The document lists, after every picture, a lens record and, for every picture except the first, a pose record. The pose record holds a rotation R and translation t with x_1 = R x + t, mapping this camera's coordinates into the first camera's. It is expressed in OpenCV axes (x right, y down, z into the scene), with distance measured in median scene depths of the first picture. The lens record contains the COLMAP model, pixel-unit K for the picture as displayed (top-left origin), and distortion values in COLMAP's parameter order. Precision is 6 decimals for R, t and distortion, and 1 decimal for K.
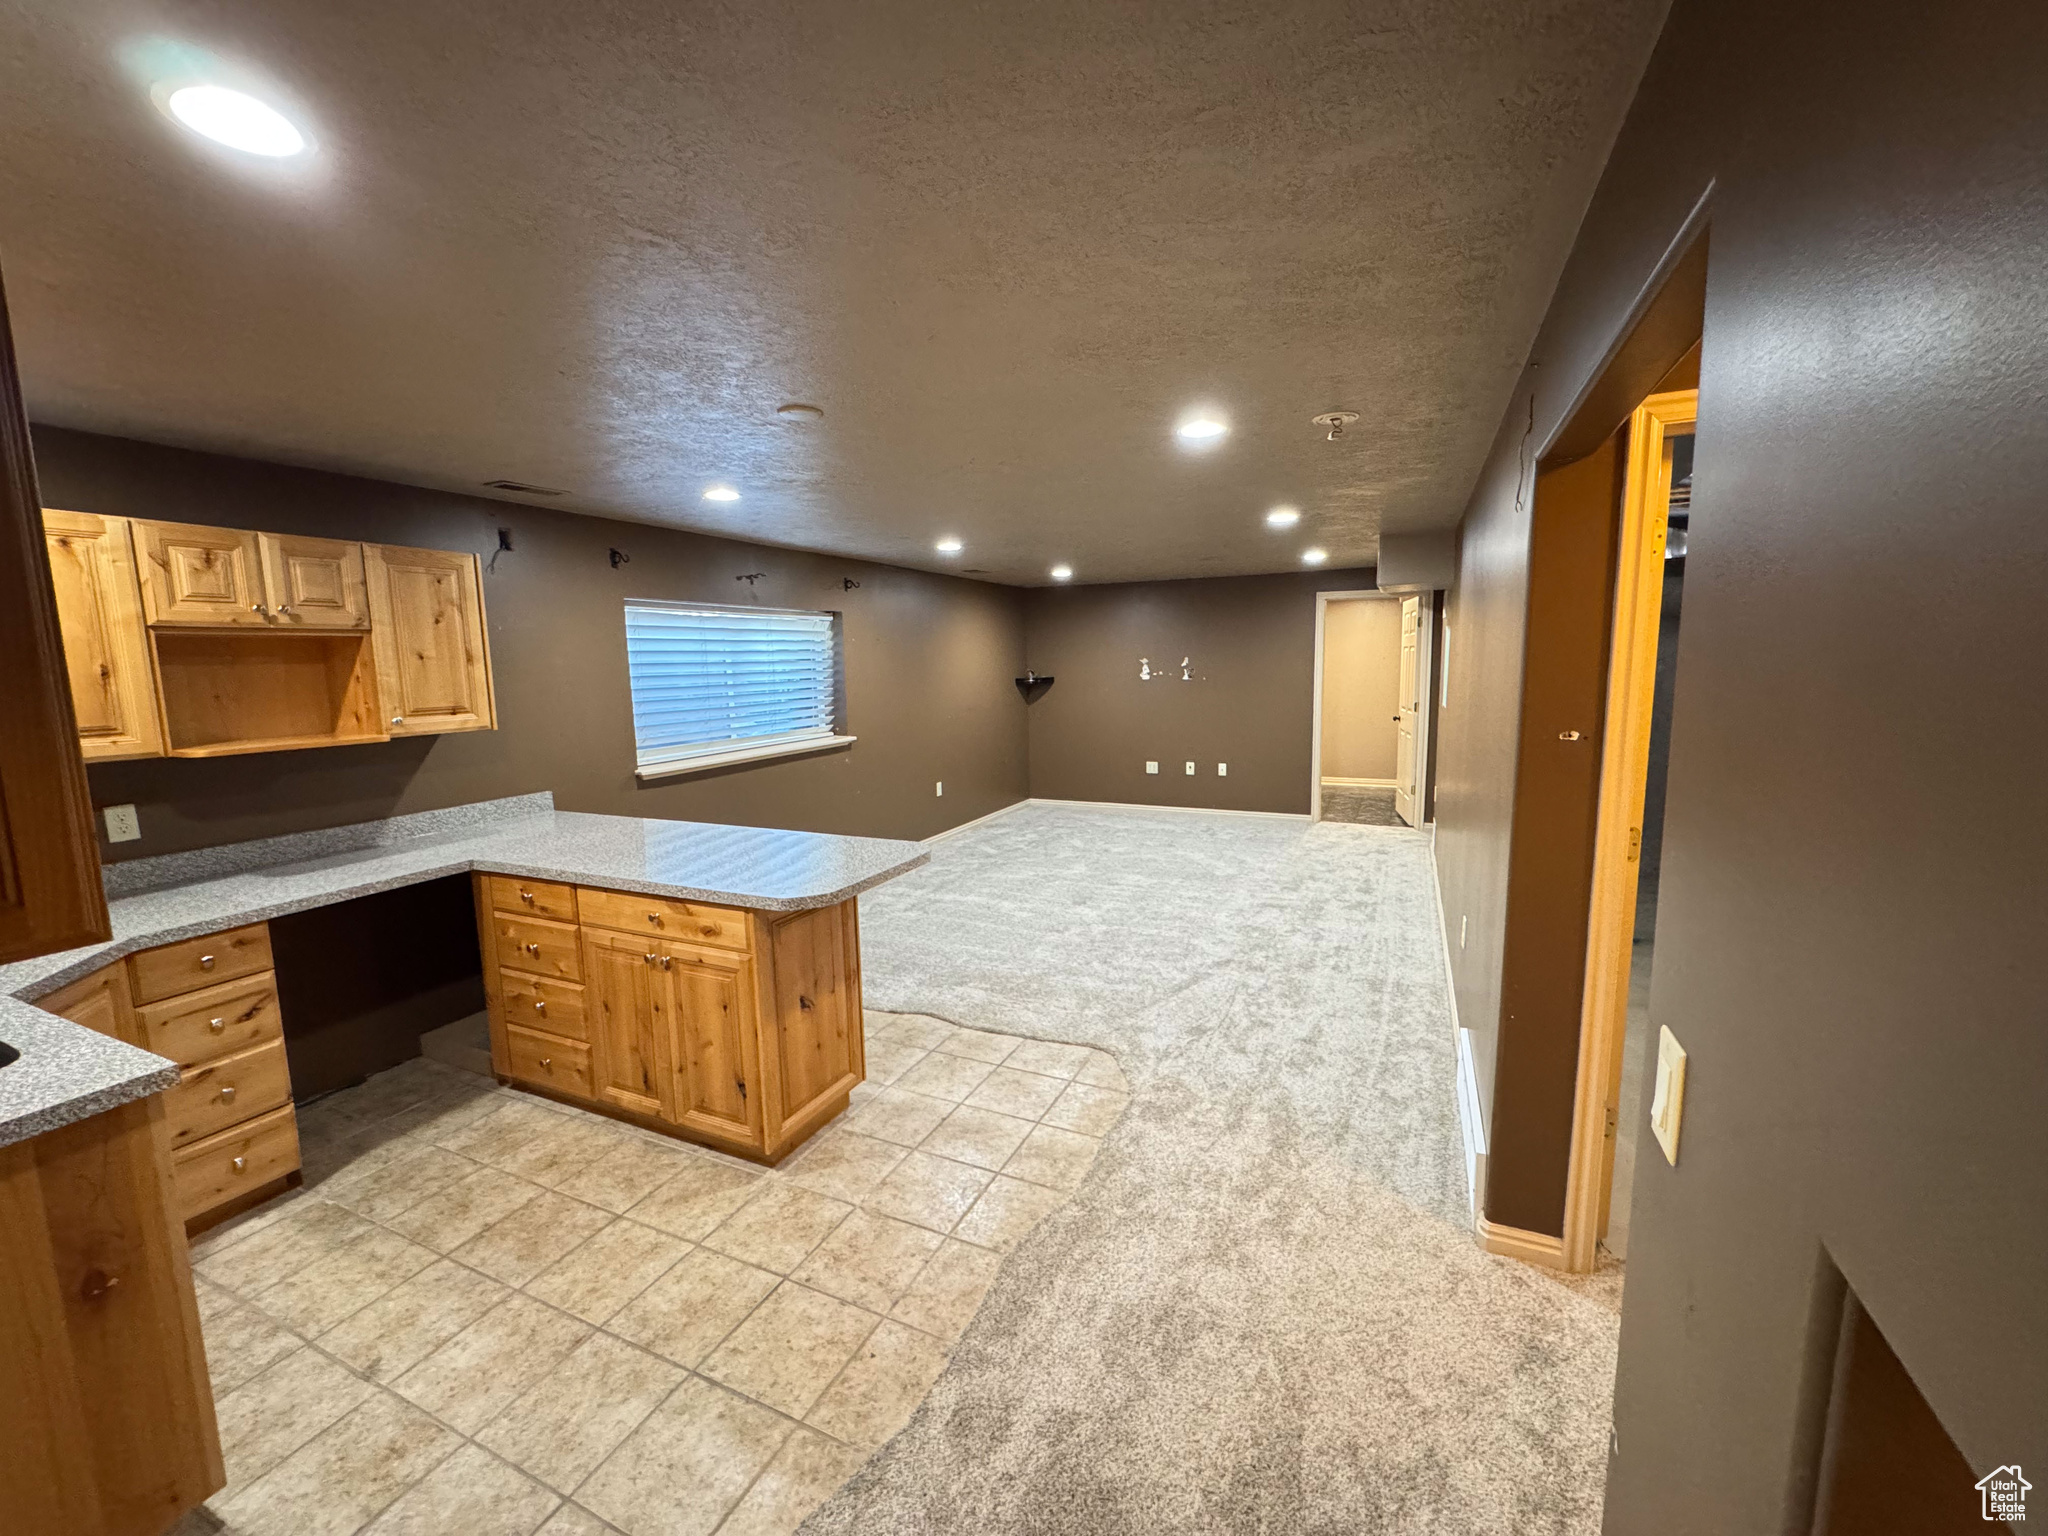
lens RADIAL K [[819.0, 0, 1032.5], [0, 819.0, 767.0], [0, 0, 1]] dist [-0.002770, 0.000330]
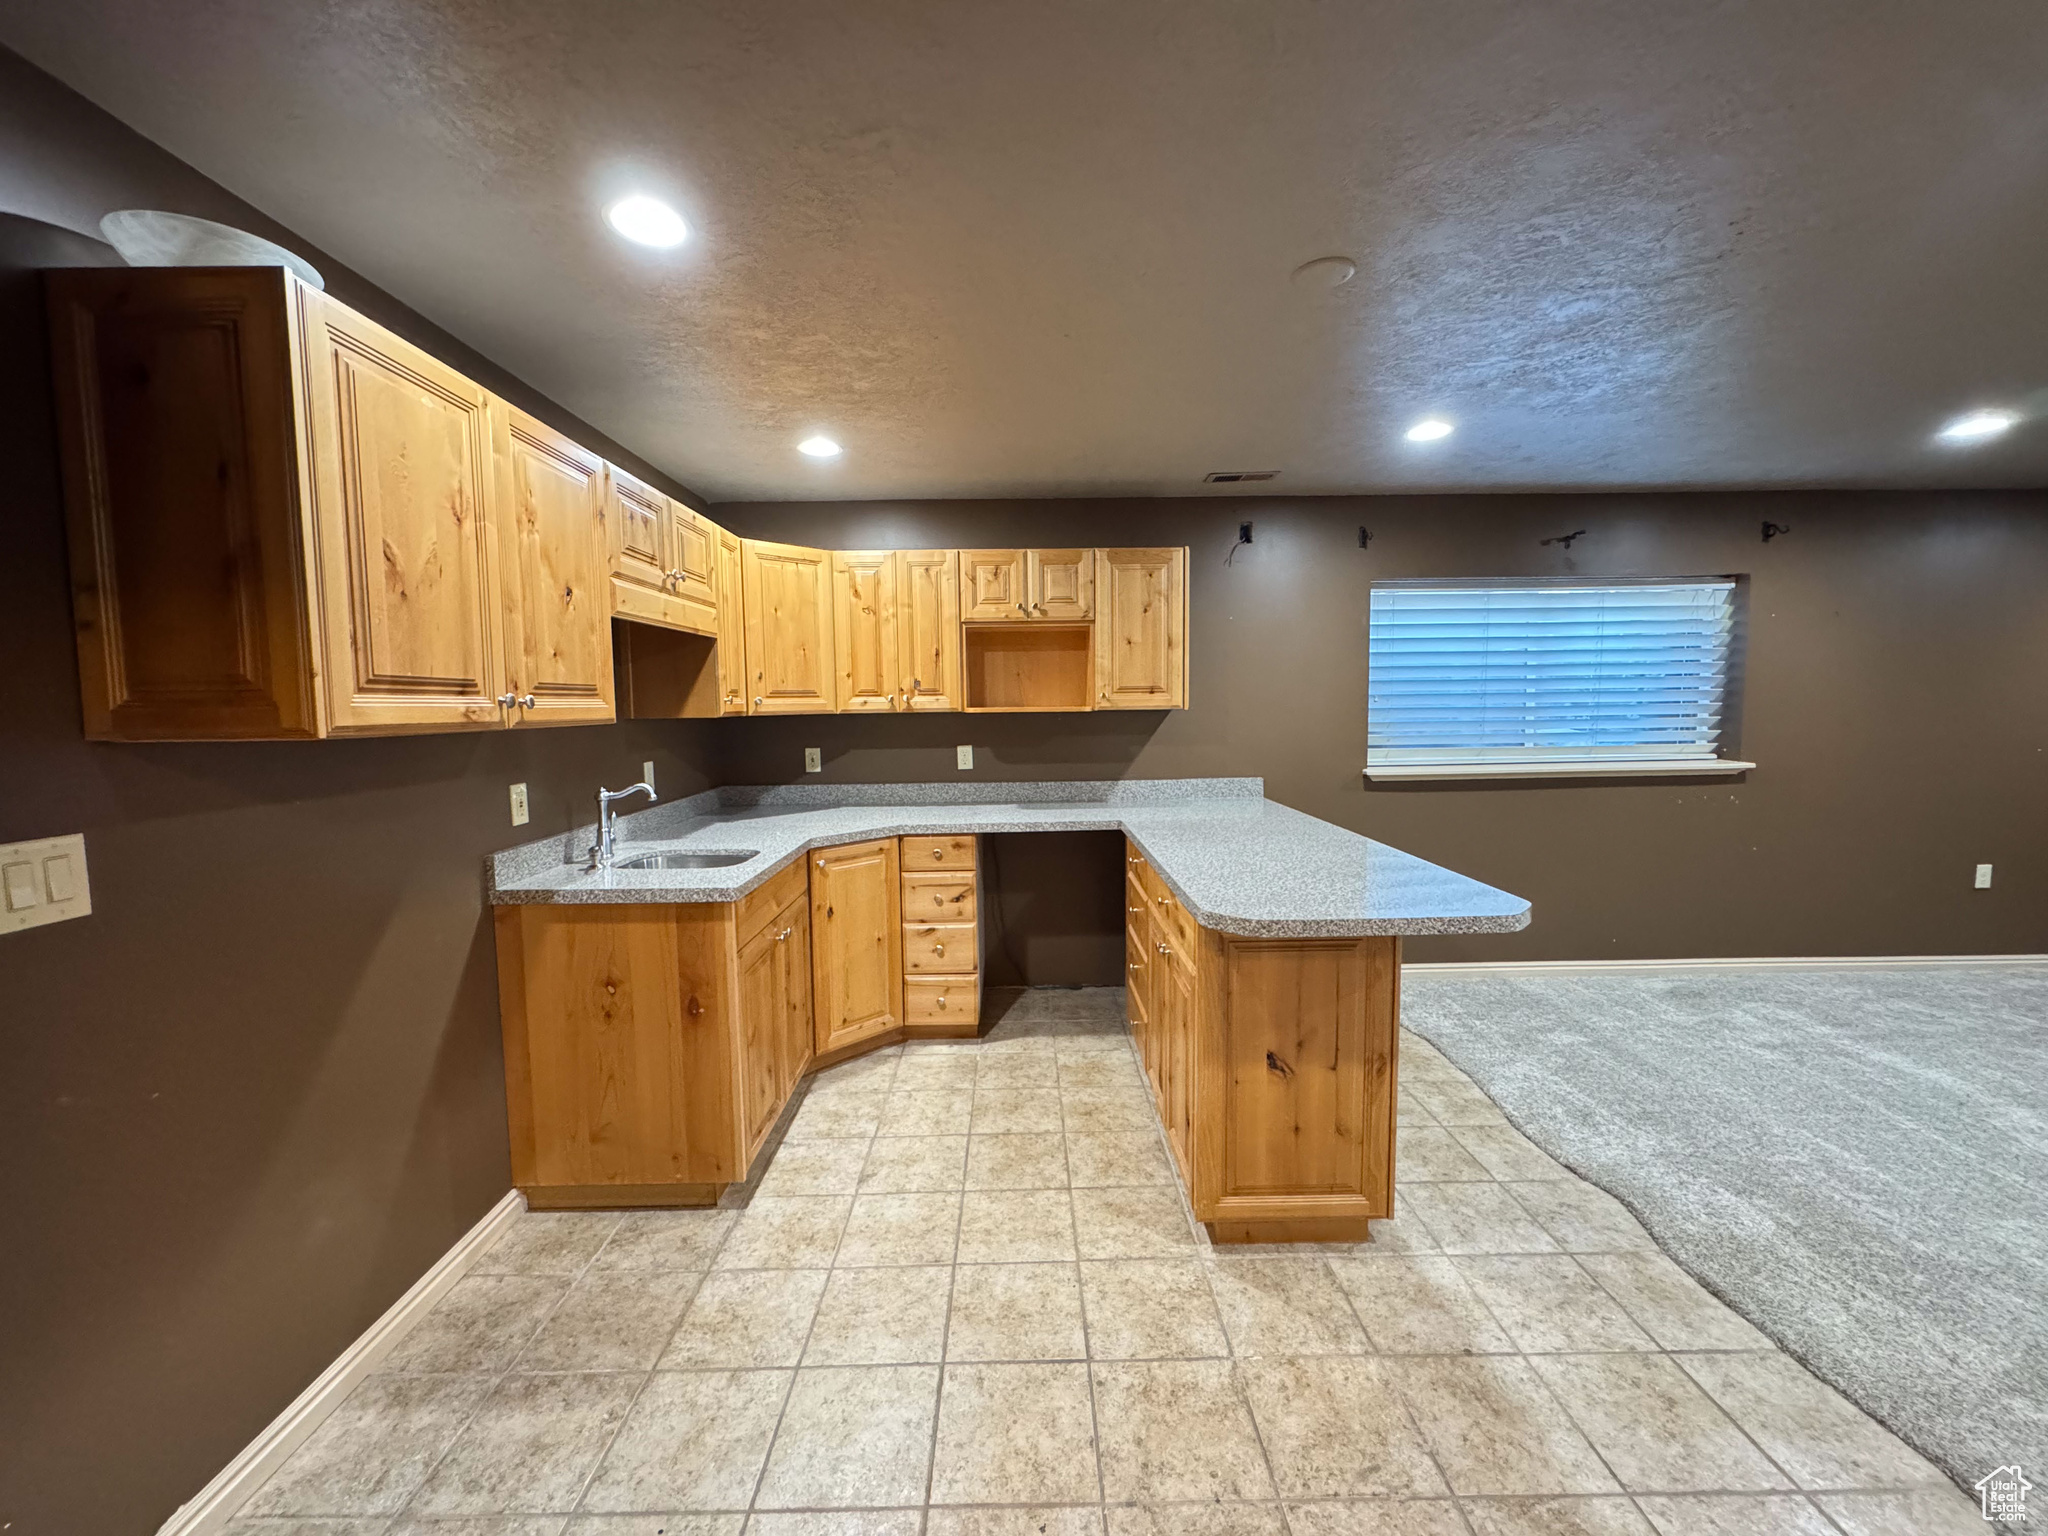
lens RADIAL K [[819.0, 0, 1024.5], [0, 819.0, 767.1], [0, 0, 1]] dist [-0.002770, 0.000330]
pose [[0.422714, 0.087702, -0.902010, 0.274727], [-0.113711, 0.992573, 0.043218, 0.008476], [0.899101, 0.084300, 0.429547, 0.422701]]
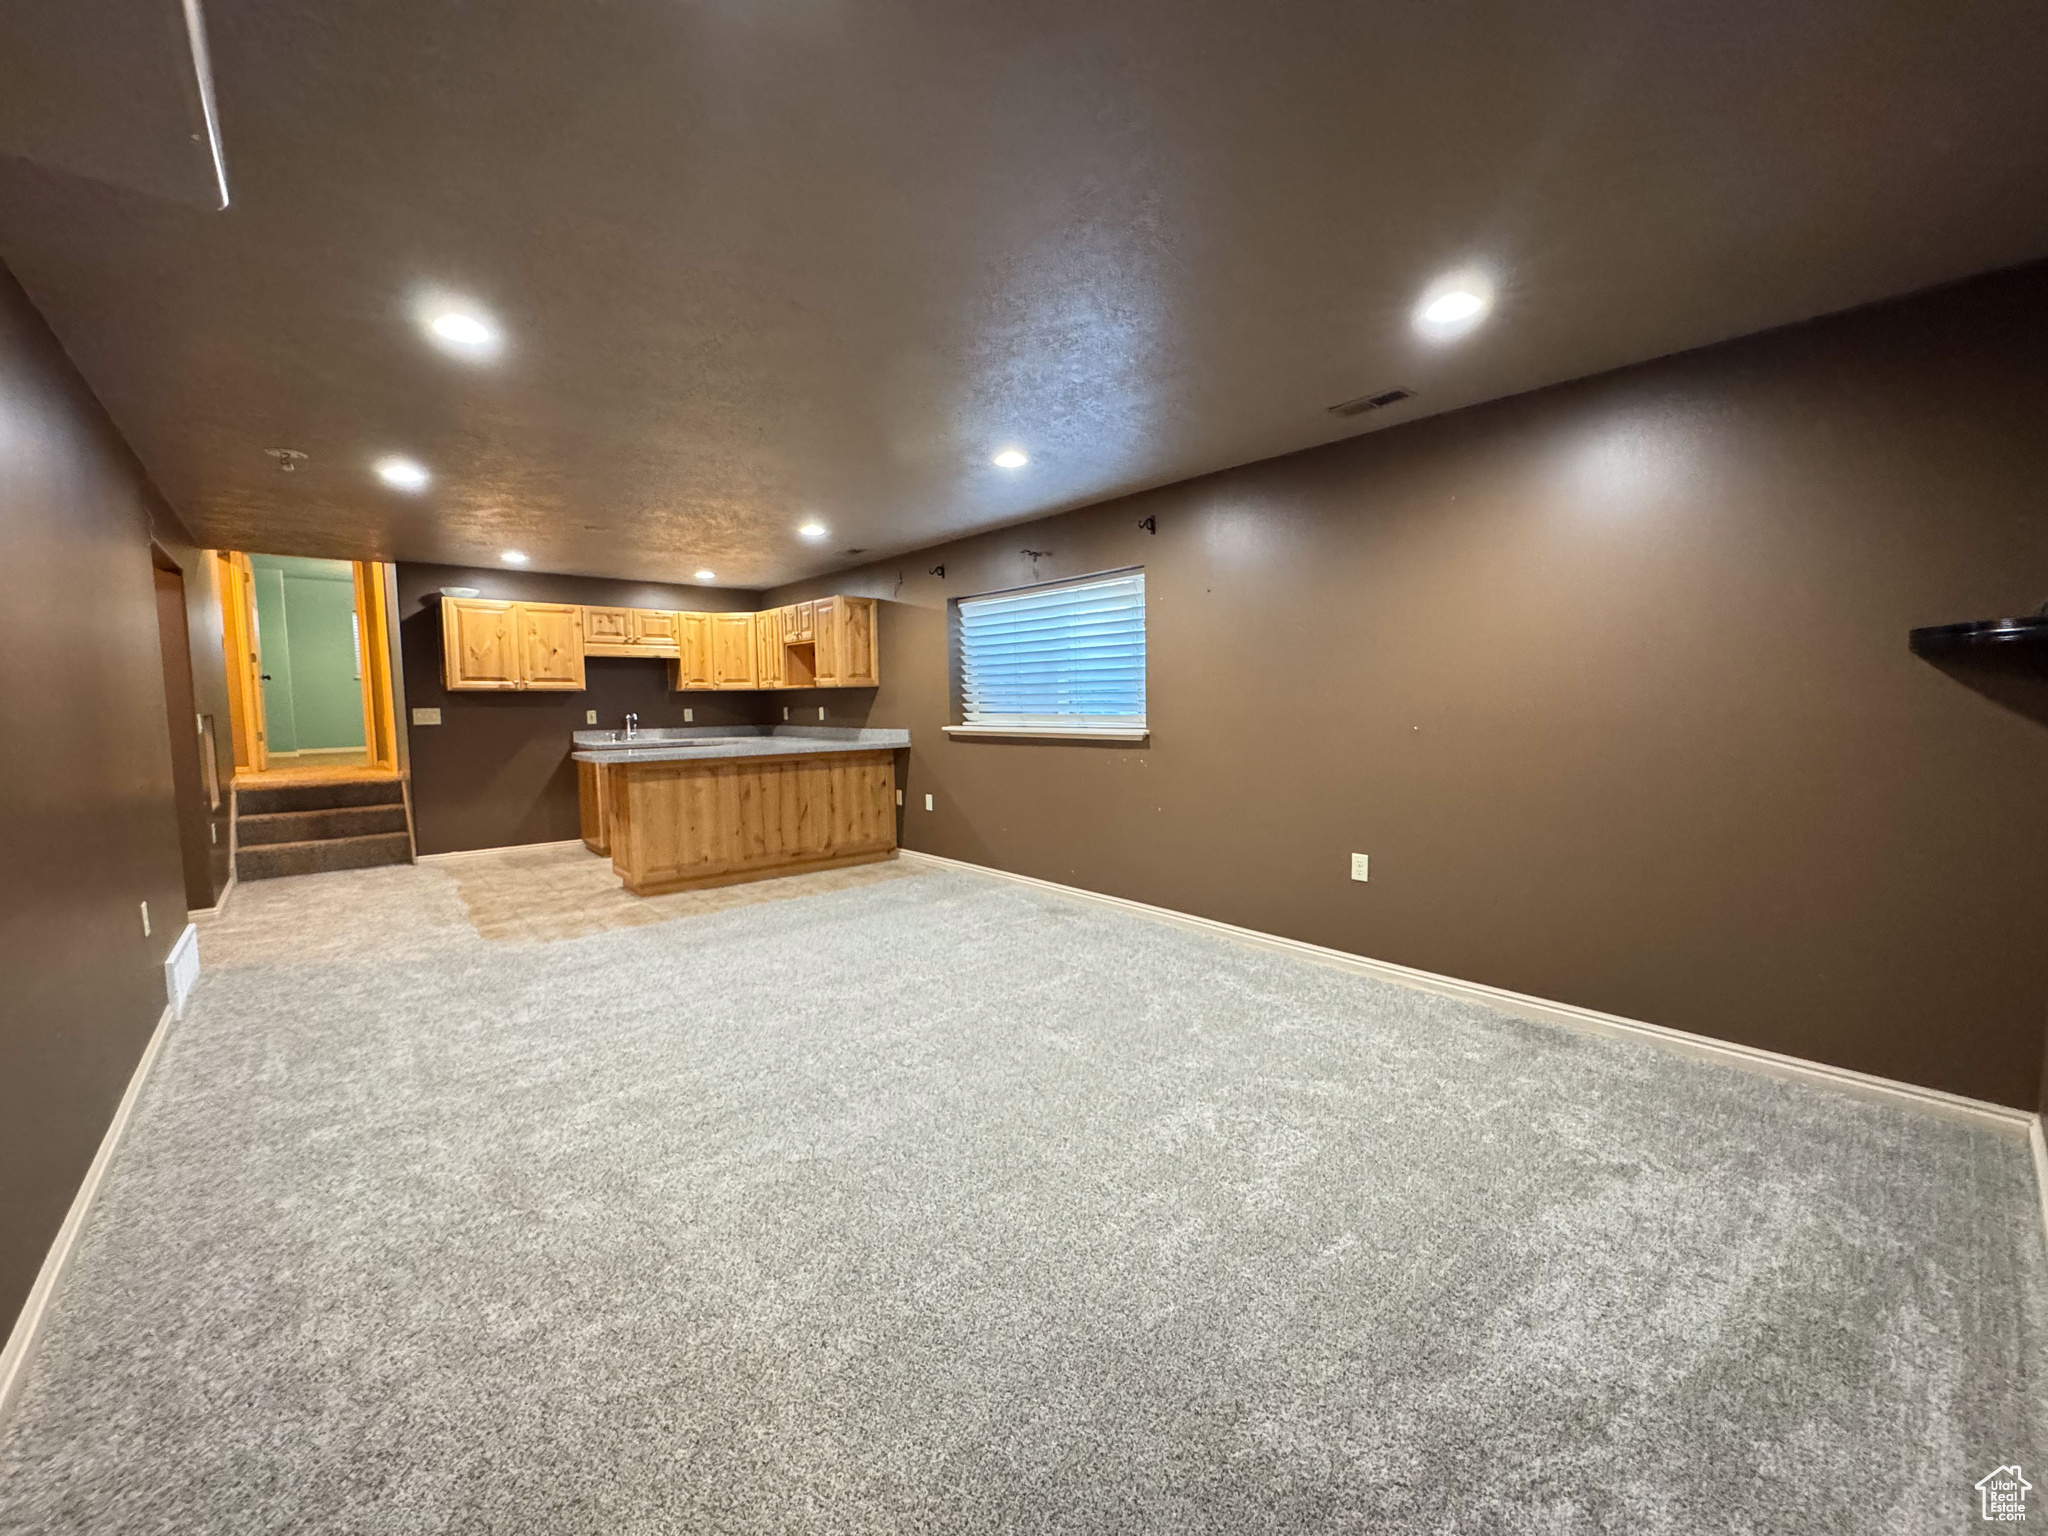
lens RADIAL K [[819.0, 0, 1037.7], [0, 819.0, 763.5], [0, 0, 1]] dist [-0.002770, 0.000330]
pose [[-0.407396, 0.094598, -0.908339, 1.080856], [-0.099836, 0.984046, 0.147260, -0.233702], [0.907778, 0.150679, -0.391453, 2.618309]]
